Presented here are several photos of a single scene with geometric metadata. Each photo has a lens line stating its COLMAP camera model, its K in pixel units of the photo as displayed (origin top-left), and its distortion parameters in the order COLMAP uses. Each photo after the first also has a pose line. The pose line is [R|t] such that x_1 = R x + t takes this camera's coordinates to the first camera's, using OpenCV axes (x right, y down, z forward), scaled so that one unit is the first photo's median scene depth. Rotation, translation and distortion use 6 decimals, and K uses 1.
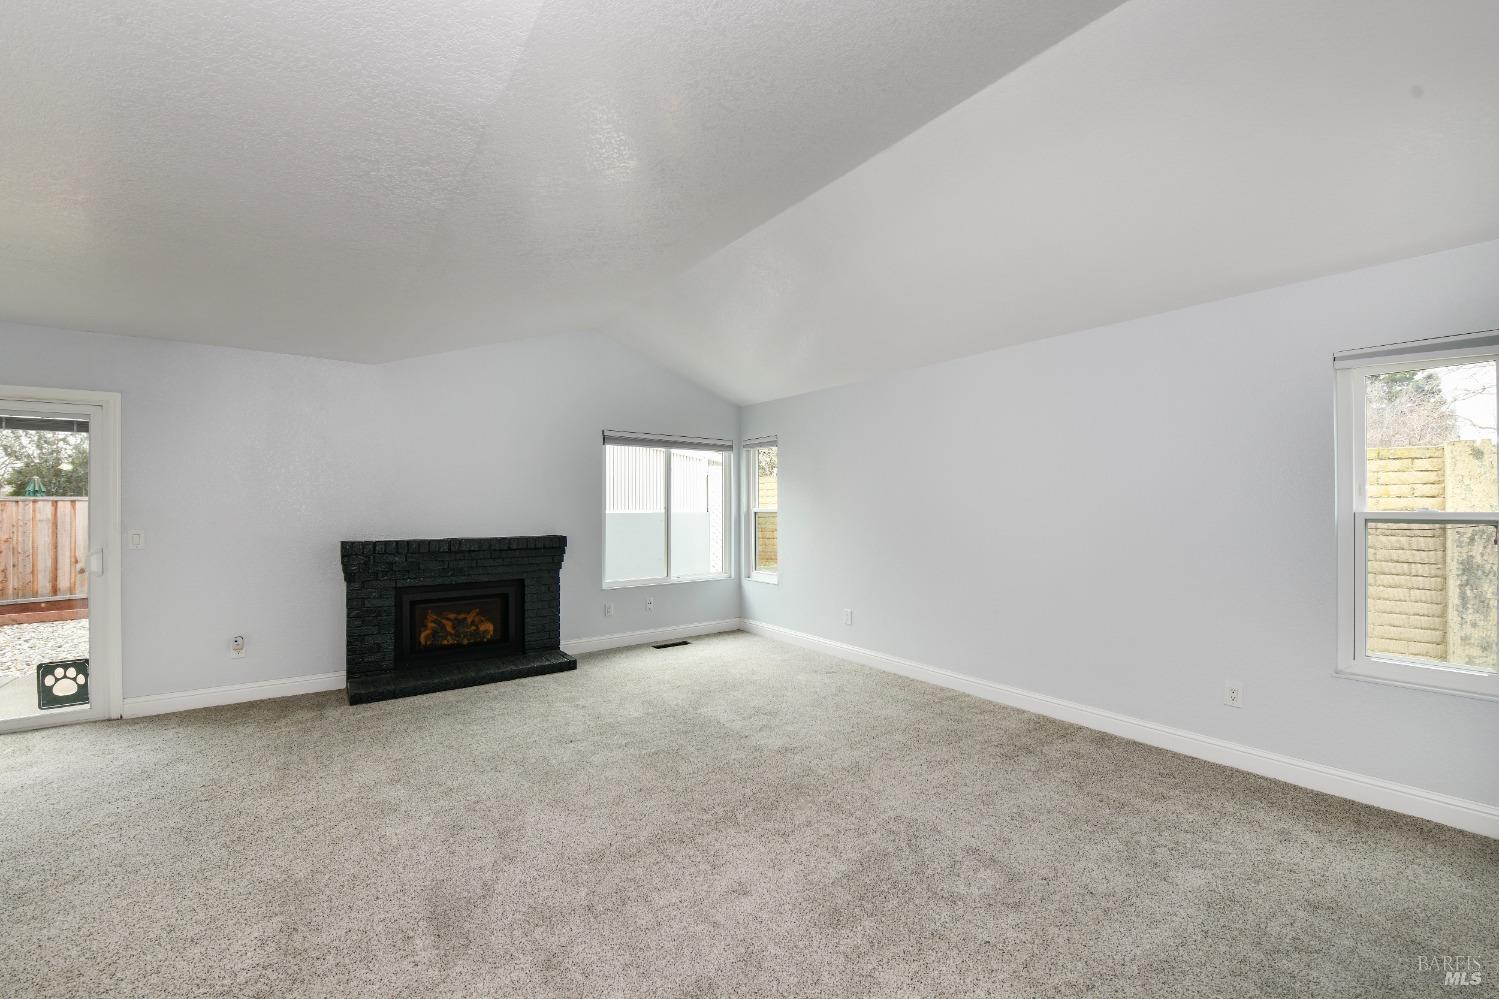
lens RADIAL K [[596.7, 0, 755.6], [0, 596.7, 498.3], [0, 0, 1]] dist [-0.000372, -0.010020]
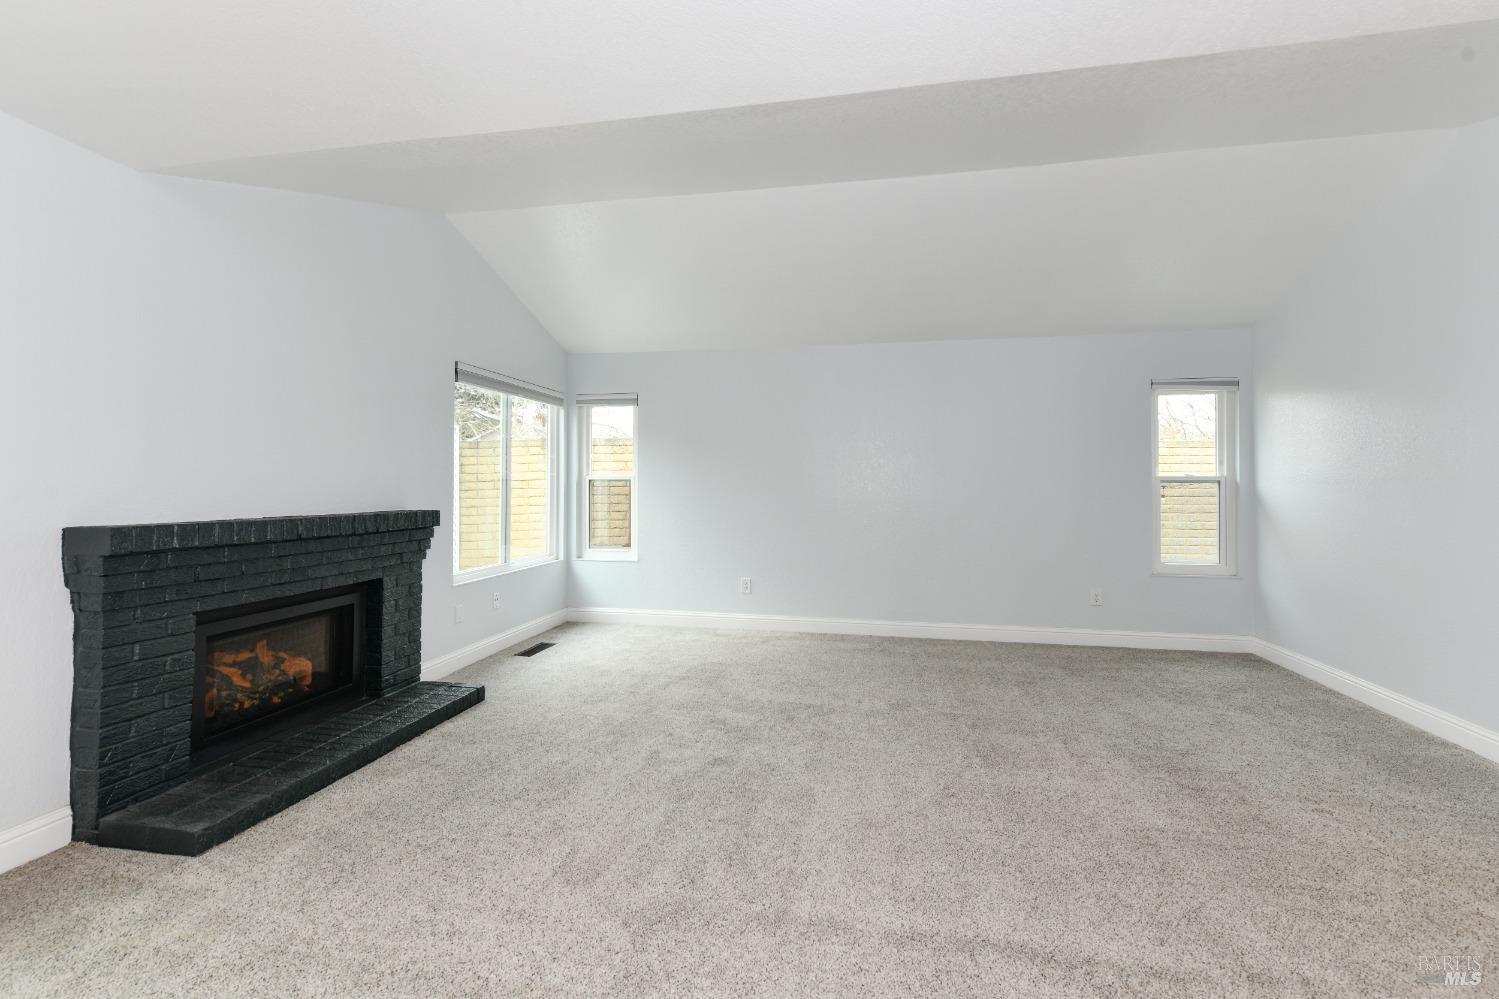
lens RADIAL K [[619.8, 0, 750.2], [0, 619.8, 483.0], [0, 0, 1]] dist [0.000748, 0.000068]
pose [[0.742371, 0.006424, 0.669958, -0.547336], [-0.014498, 0.999874, 0.006477, 0.022977], [-0.669832, -0.014521, 0.742371, 0.249343]]
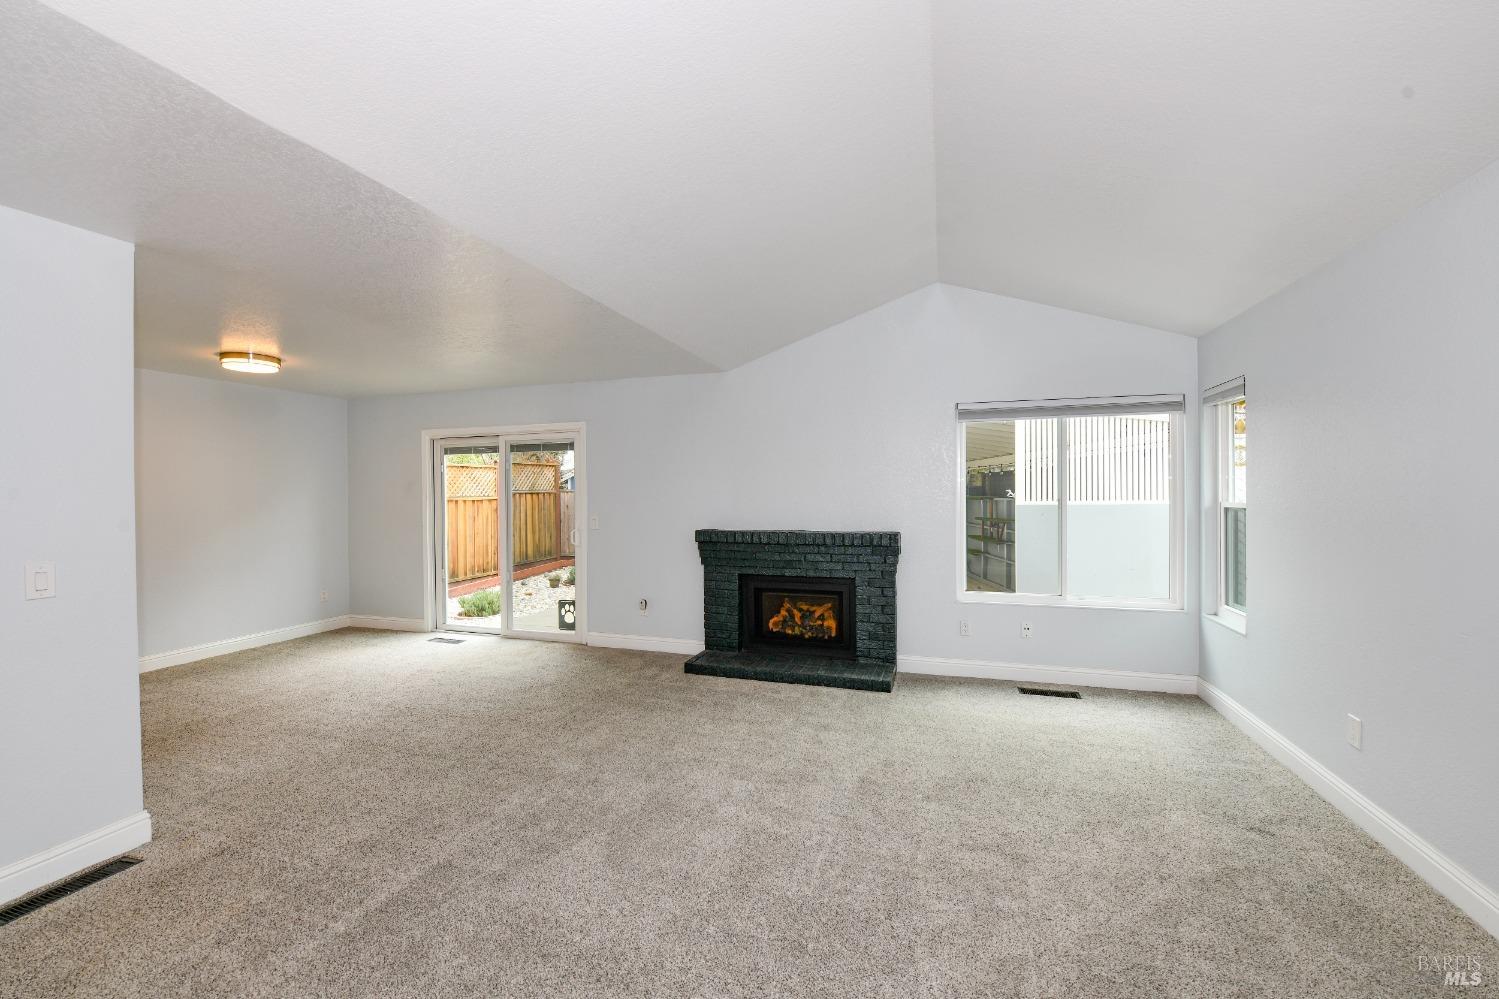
lens RADIAL K [[596.7, 0, 755.6], [0, 596.7, 498.3], [0, 0, 1]] dist [-0.000372, -0.010020]
pose [[0.586390, 0.006309, -0.810004, 0.266342], [0.016241, 0.999677, 0.019544, -0.008183], [0.809866, -0.024615, 0.586098, 0.349960]]
